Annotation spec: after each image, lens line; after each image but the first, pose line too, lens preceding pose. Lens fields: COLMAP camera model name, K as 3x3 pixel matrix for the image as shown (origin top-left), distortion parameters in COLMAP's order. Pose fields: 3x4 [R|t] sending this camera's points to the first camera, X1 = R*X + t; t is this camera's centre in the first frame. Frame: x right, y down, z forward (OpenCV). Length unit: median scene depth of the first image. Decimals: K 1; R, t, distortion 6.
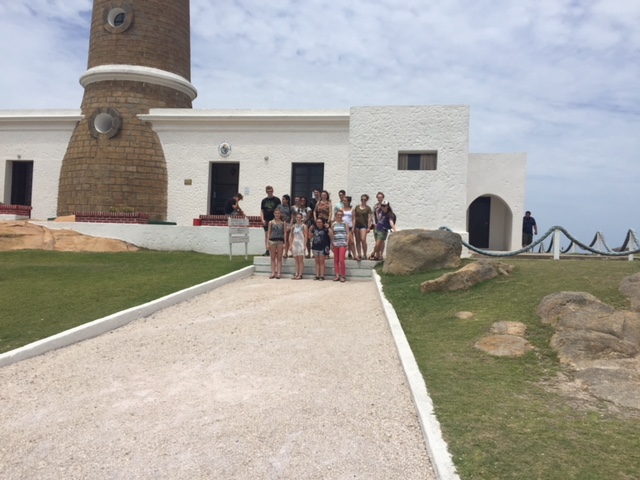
lens RADIAL K [[542.5, 0, 320.0], [0, 542.5, 240.0], [0, 0, 1]] dist [0.118106, -0.072222]
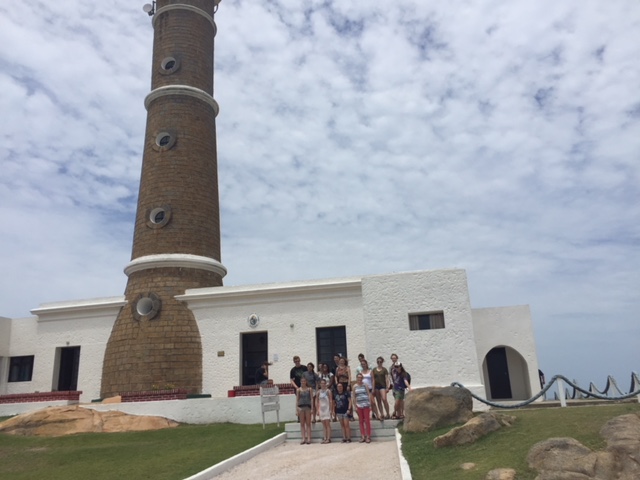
lens RADIAL K [[600.2, 0, 320.0], [0, 600.2, 240.0], [0, 0, 1]] dist [0.093818, -0.128562]
pose [[0.994206, -0.092765, -0.054306, 0.038308], [0.076434, 0.965318, -0.249637, -0.013380], [0.075581, 0.244040, 0.966815, -0.195525]]
